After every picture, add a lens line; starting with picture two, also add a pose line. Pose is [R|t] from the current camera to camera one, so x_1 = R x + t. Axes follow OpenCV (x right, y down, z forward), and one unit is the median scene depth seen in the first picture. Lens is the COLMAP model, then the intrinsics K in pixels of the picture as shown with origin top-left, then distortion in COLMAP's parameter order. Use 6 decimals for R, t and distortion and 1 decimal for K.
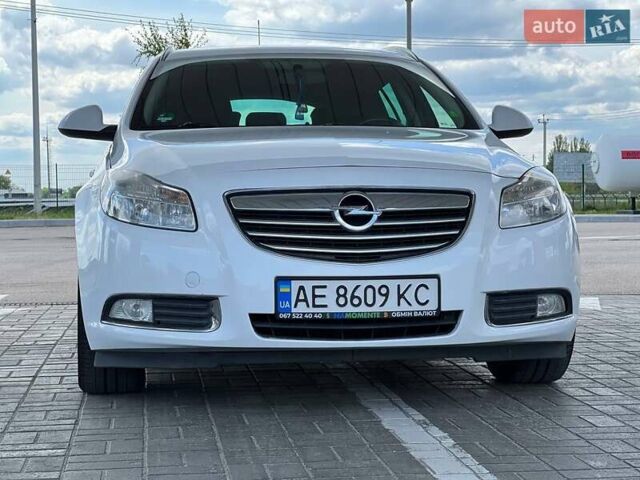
lens RADIAL K [[1514.7, 0, 320.0], [0, 1514.7, 240.0], [0, 0, 1]] dist [-0.512096, 10.197009]
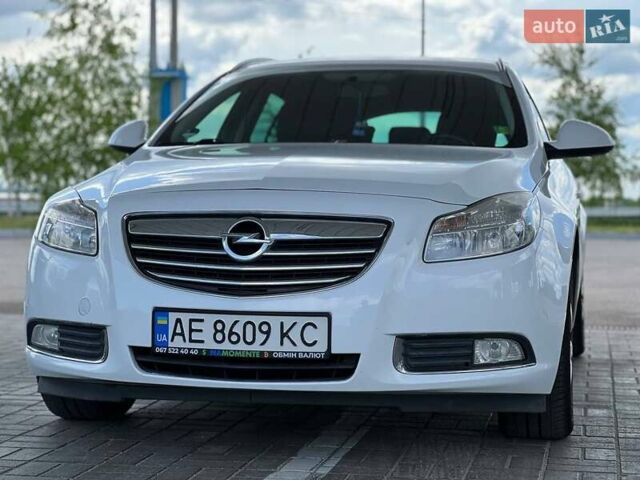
lens RADIAL K [[1514.7, 0, 320.0], [0, 1514.7, 240.0], [0, 0, 1]] dist [-0.512096, 10.197009]
pose [[0.949464, 0.025840, -0.312811, 0.352422], [-0.028221, 0.999597, -0.003085, -0.016977], [0.312605, 0.011757, 0.949810, 0.151287]]
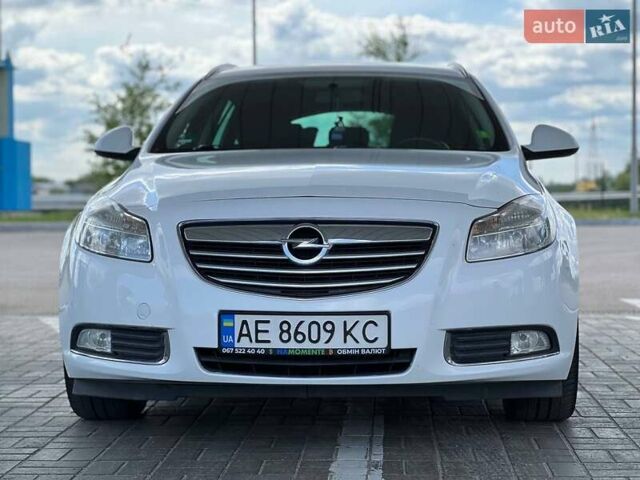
lens RADIAL K [[1514.7, 0, 320.0], [0, 1514.7, 240.0], [0, 0, 1]] dist [-0.512096, 10.197009]
pose [[0.983987, 0.009507, -0.177985, 0.206770], [-0.009123, 0.999954, 0.002979, -0.024734], [0.178005, -0.001307, 0.984029, 0.047663]]
